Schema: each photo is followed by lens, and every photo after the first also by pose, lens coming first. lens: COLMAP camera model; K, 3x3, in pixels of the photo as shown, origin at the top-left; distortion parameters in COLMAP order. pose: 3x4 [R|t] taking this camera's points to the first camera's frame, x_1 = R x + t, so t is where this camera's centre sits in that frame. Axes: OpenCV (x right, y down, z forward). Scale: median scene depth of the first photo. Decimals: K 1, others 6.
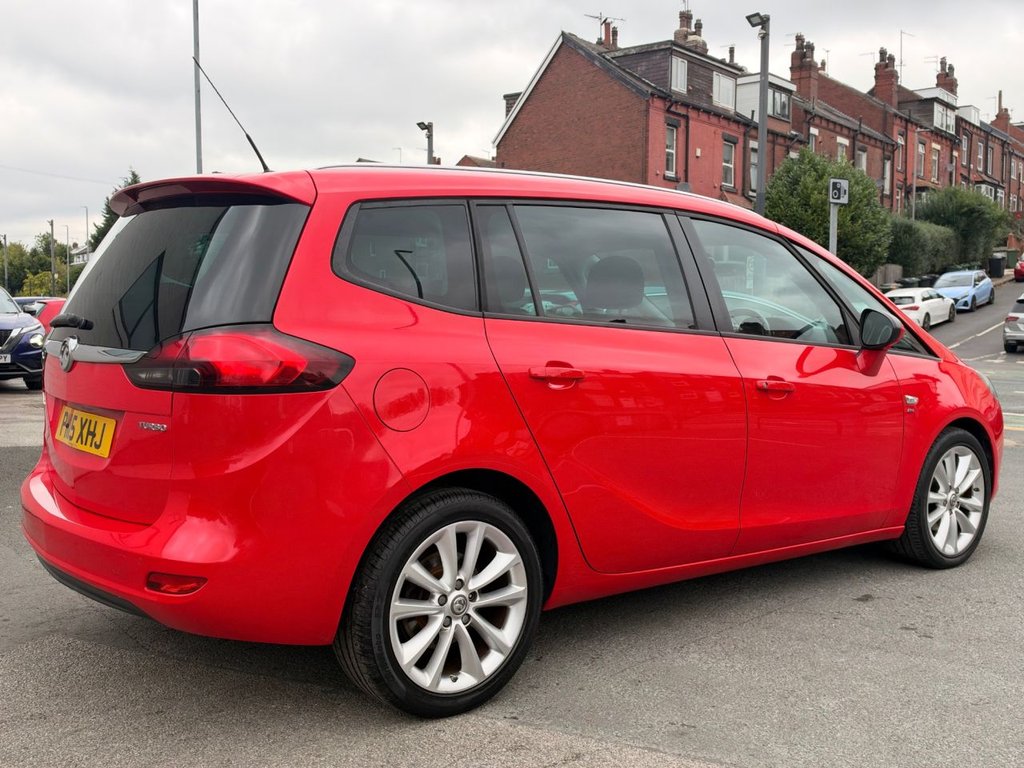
lens RADIAL K [[1023.7, 0, 508.8], [0, 1023.7, 385.9], [0, 0, 1]] dist [0.246620, -0.623118]
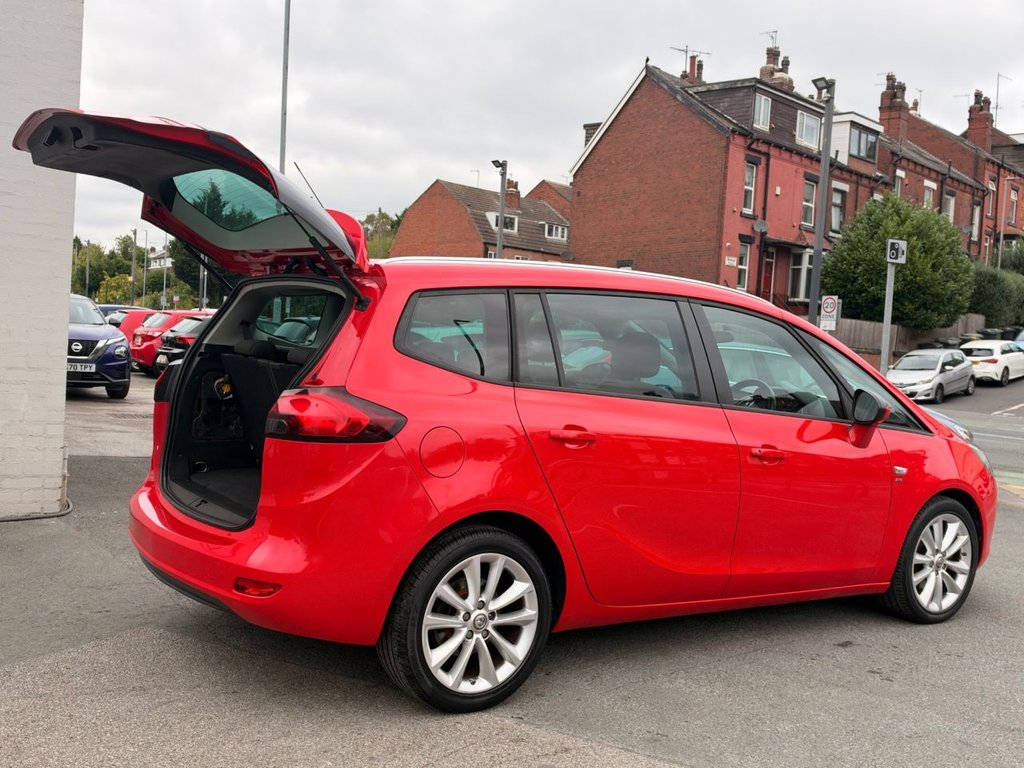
lens RADIAL K [[1048.9, 0, 513.9], [0, 1048.9, 386.1], [0, 0, 1]] dist [0.250385, -0.673177]
pose [[0.996636, 0.056104, -0.059748, 0.032500], [-0.057508, 0.998102, -0.022043, -0.026010], [0.058398, 0.025405, 0.997970, -0.162644]]
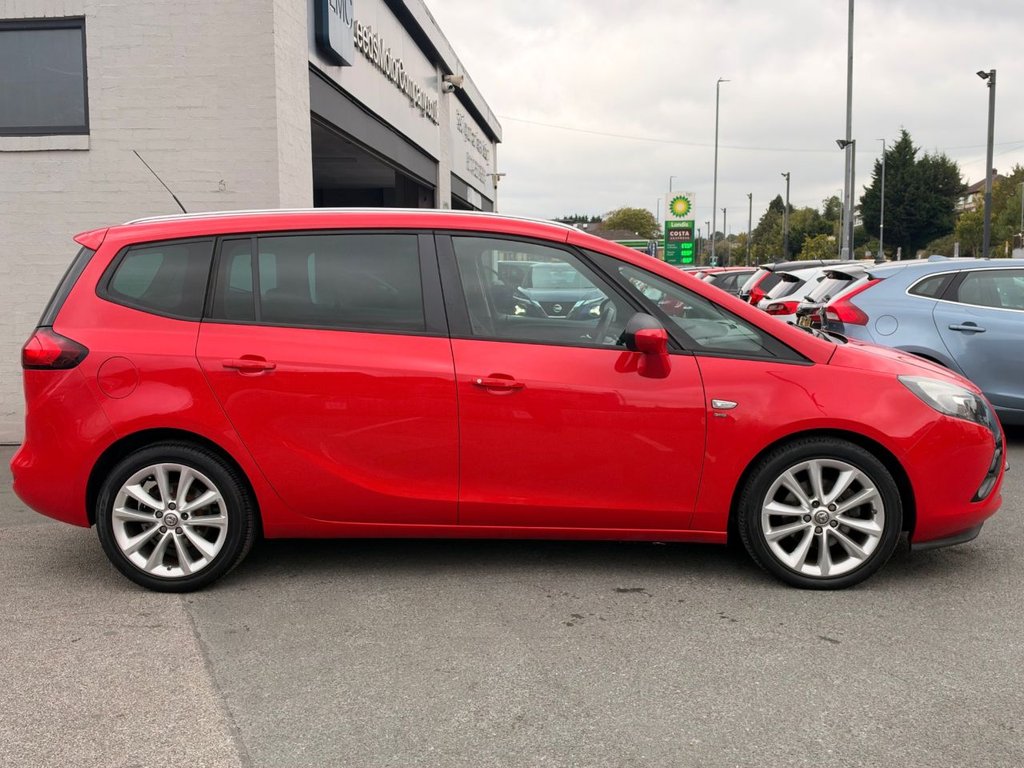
lens RADIAL K [[1023.7, 0, 508.8], [0, 1023.7, 385.9], [0, 0, 1]] dist [0.246620, -0.623118]
pose [[0.749527, 0.058568, -0.659378, 0.811030], [-0.032691, 0.998138, 0.051497, -0.043924], [0.661166, -0.017043, 0.750046, 0.133743]]
